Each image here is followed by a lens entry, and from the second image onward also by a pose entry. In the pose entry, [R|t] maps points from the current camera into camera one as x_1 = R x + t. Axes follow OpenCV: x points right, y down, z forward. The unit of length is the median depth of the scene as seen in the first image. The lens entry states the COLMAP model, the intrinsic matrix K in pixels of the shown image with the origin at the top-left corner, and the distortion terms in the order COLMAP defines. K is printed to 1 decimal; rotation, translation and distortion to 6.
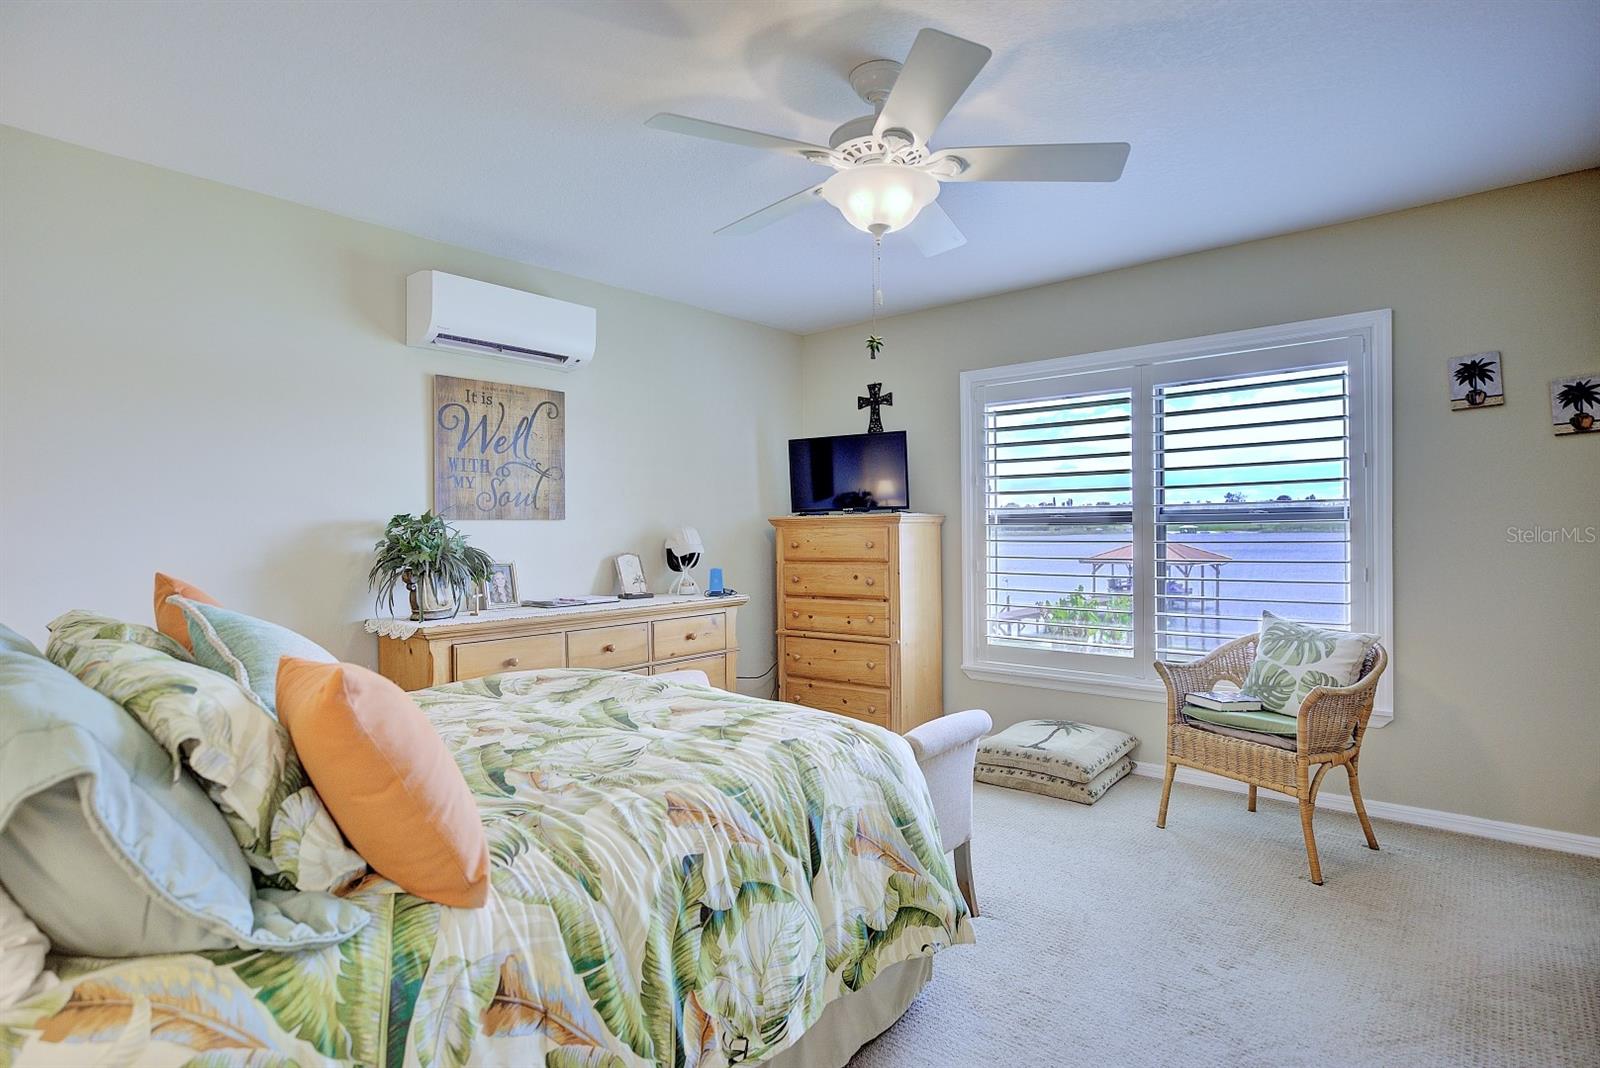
lens RADIAL K [[874.6, 0, 808.3], [0, 874.6, 530.5], [0, 0, 1]] dist [-0.005742, -0.000348]
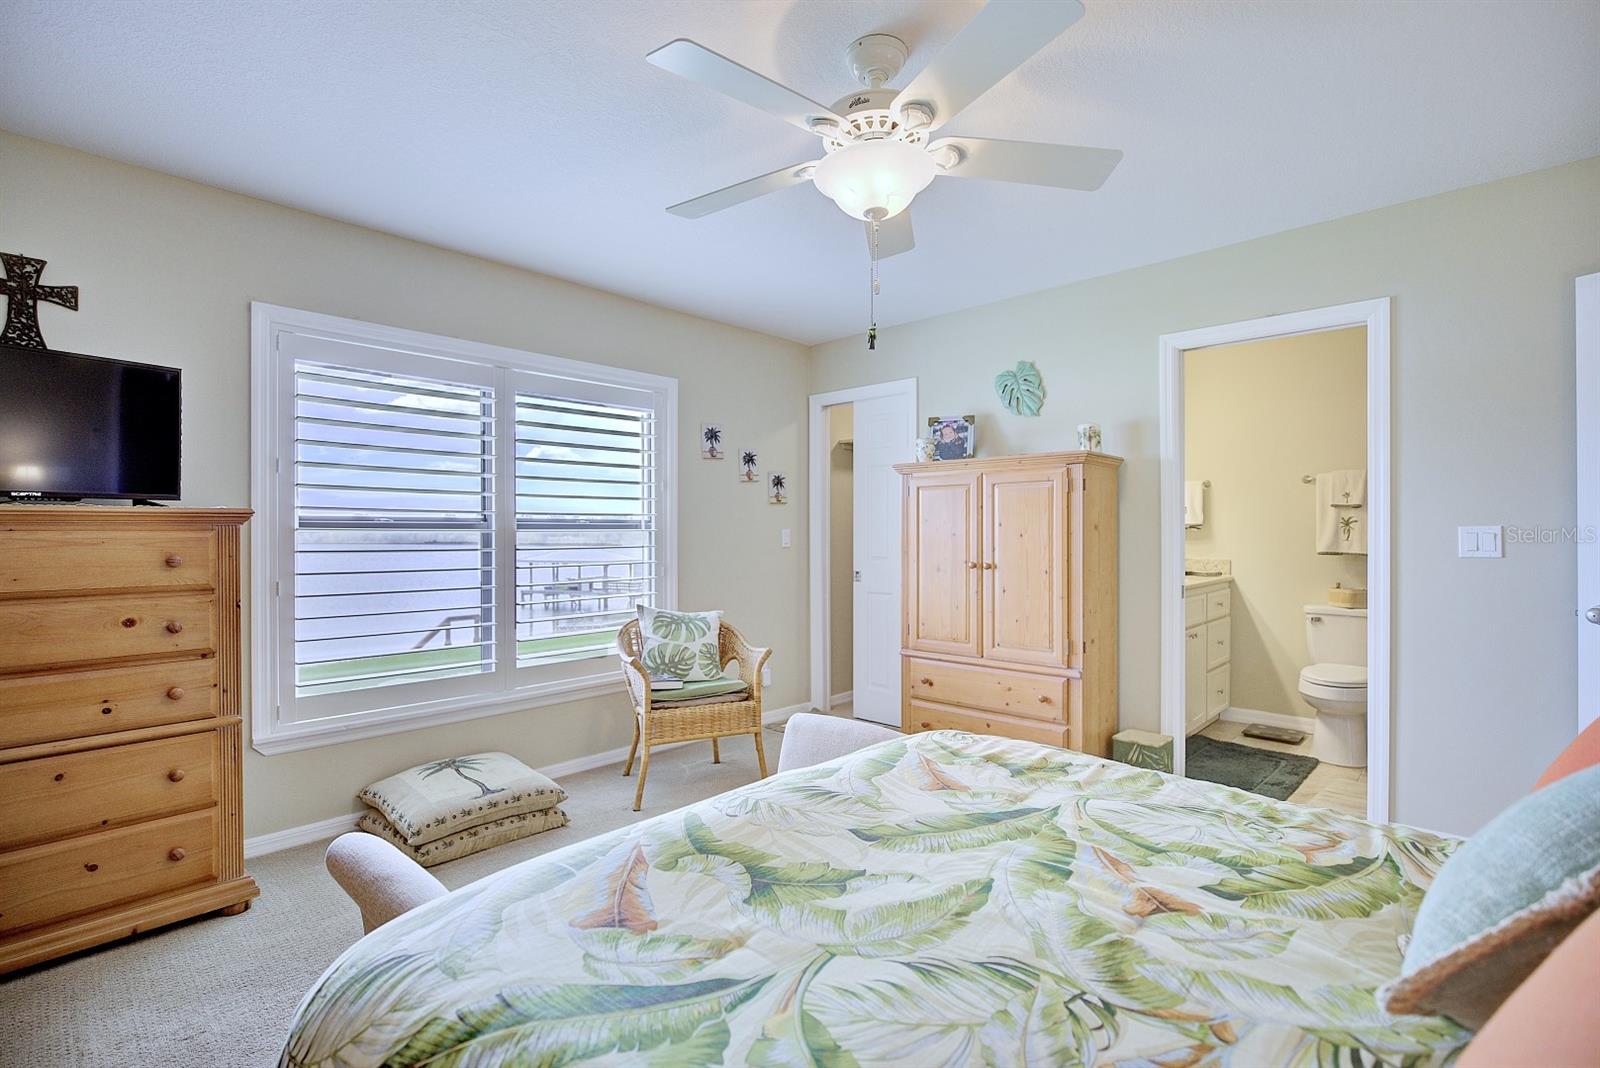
lens RADIAL K [[753.9, 0, 802.8], [0, 753.9, 532.7], [0, 0, 1]] dist [-0.005852, -0.000288]
pose [[0.019675, 0.012533, 0.999728, -0.528134], [0.003559, 0.999914, -0.012605, 0.007218], [-0.999800, 0.003806, 0.019628, 0.769164]]
